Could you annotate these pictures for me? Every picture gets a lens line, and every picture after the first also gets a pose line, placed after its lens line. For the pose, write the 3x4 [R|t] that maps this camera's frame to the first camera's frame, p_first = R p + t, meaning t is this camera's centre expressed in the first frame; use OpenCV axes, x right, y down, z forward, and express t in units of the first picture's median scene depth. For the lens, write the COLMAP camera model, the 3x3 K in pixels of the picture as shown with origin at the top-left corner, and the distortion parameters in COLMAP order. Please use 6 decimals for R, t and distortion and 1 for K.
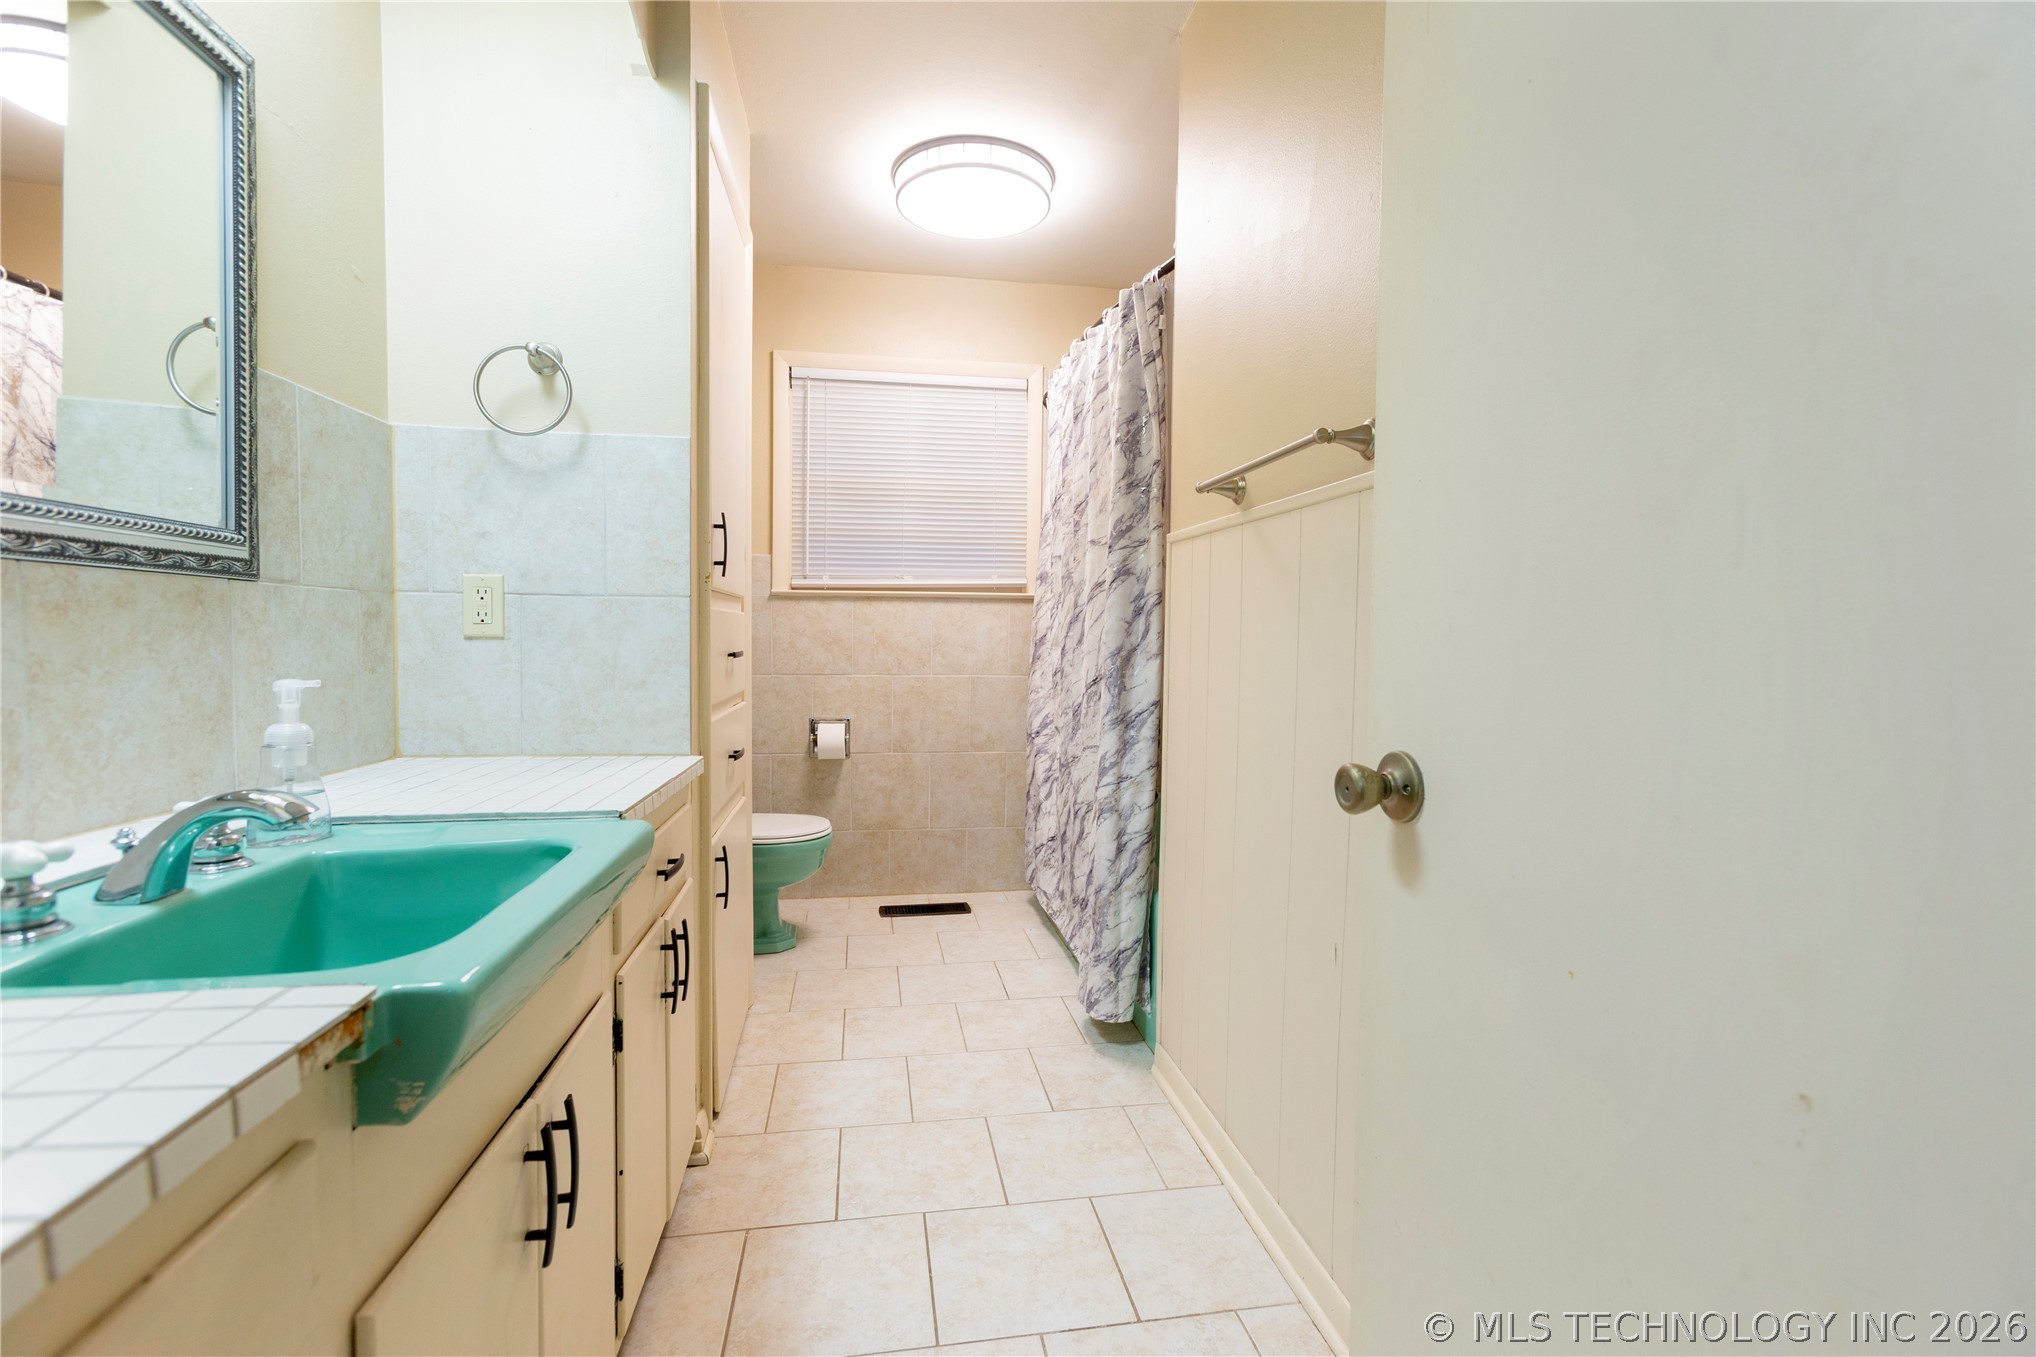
lens RADIAL K [[907.6, 0, 1022.8], [0, 907.6, 679.1], [0, 0, 1]] dist [-0.021352, 0.015021]
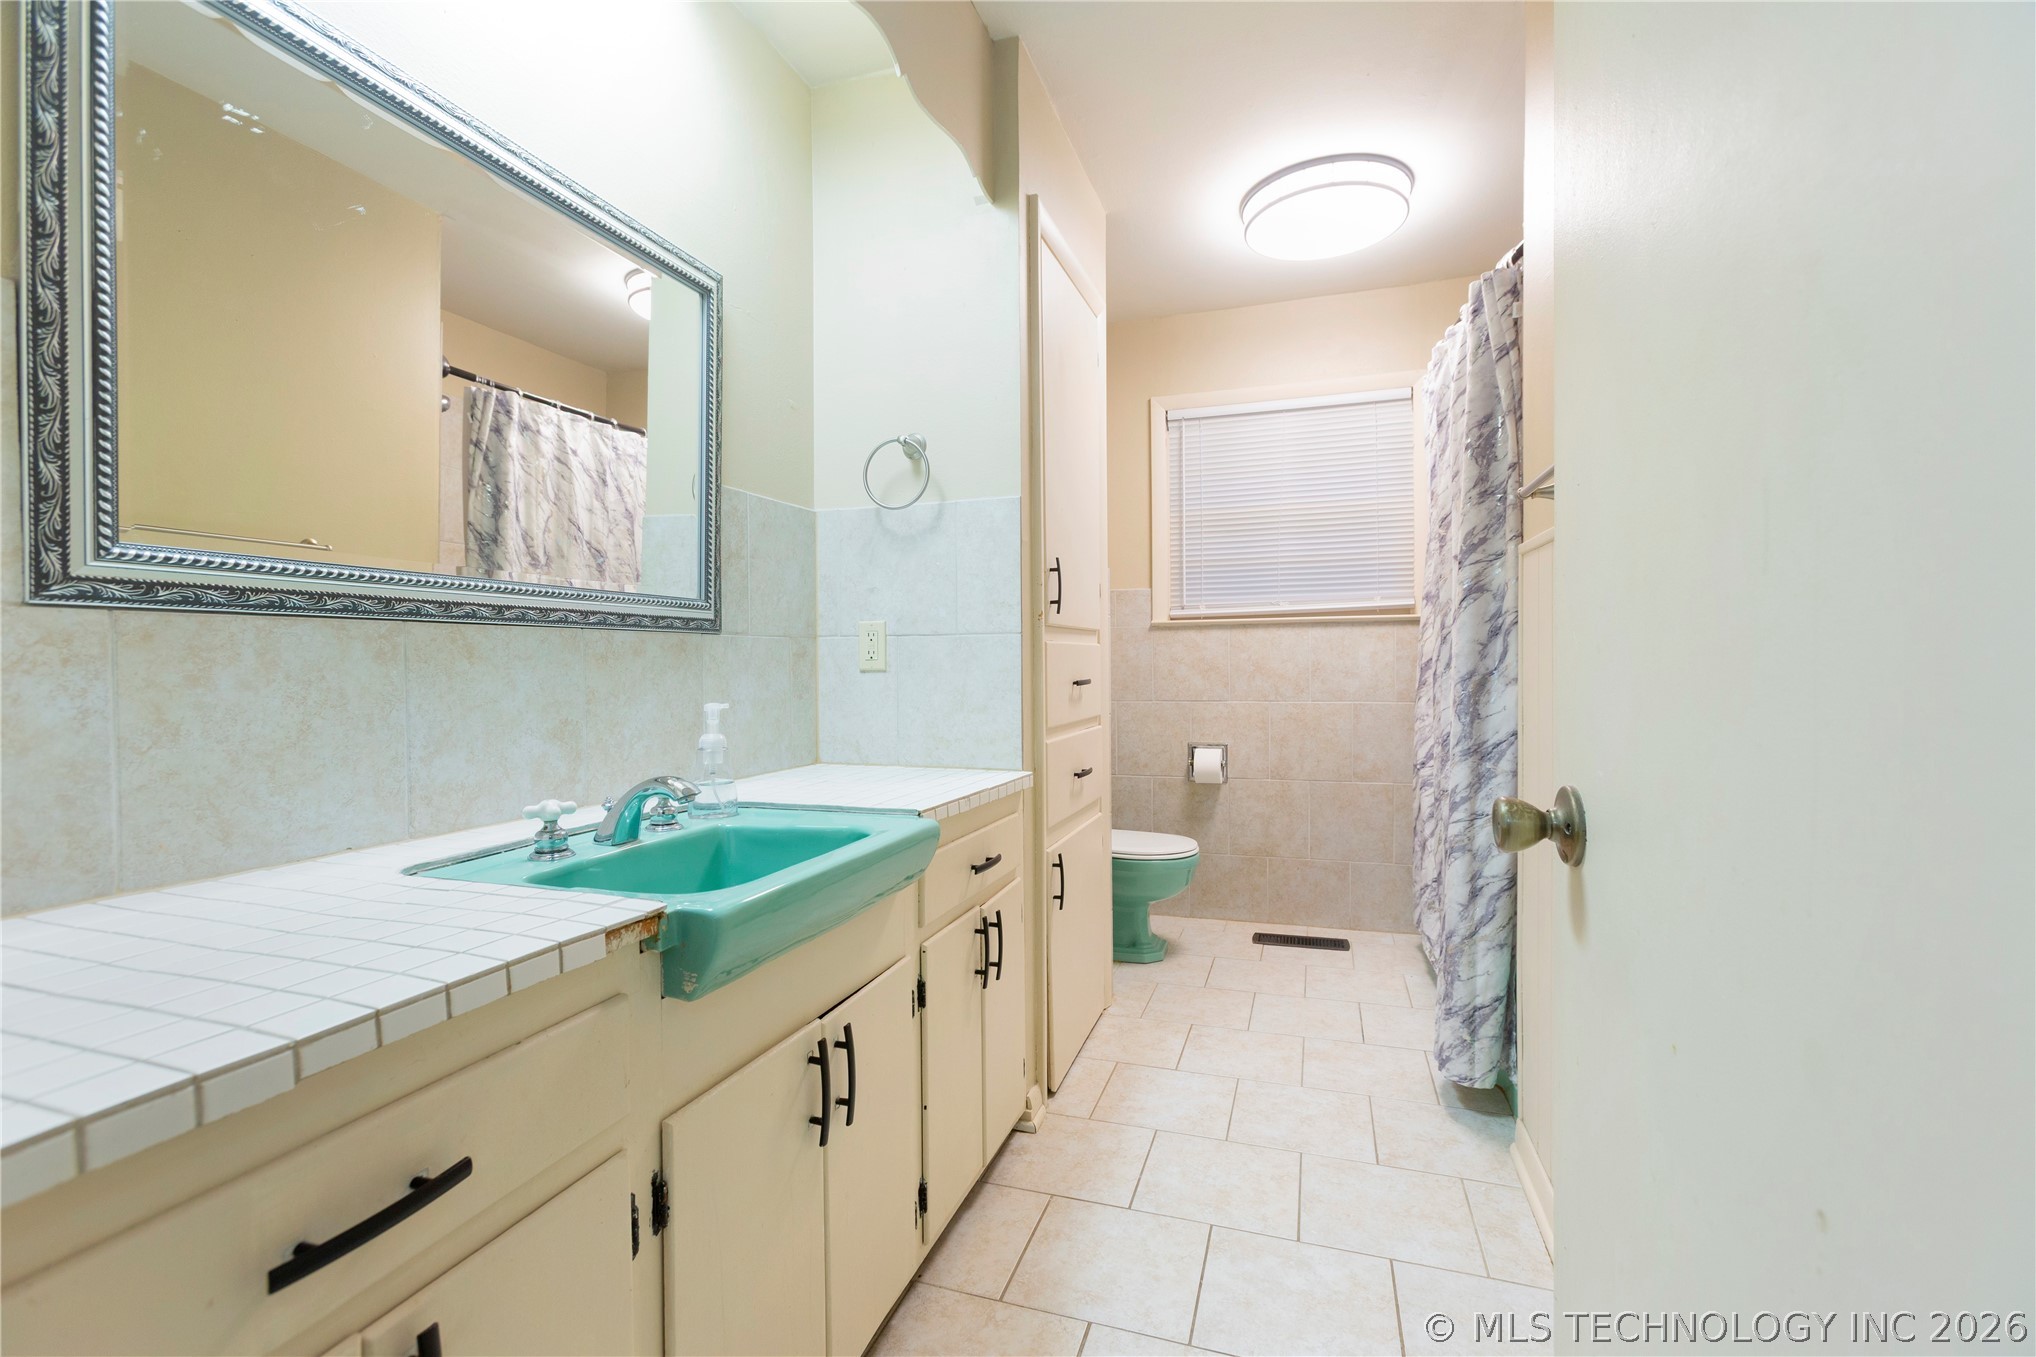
lens RADIAL K [[914.2, 0, 1018.0], [0, 914.2, 678.5], [0, 0, 1]] dist [-0.043816, 0.049372]
pose [[0.878600, -0.010186, -0.477450, 0.165713], [-0.004106, 0.999574, -0.028881, 0.000629], [0.477541, 0.027336, 0.878184, -0.023320]]
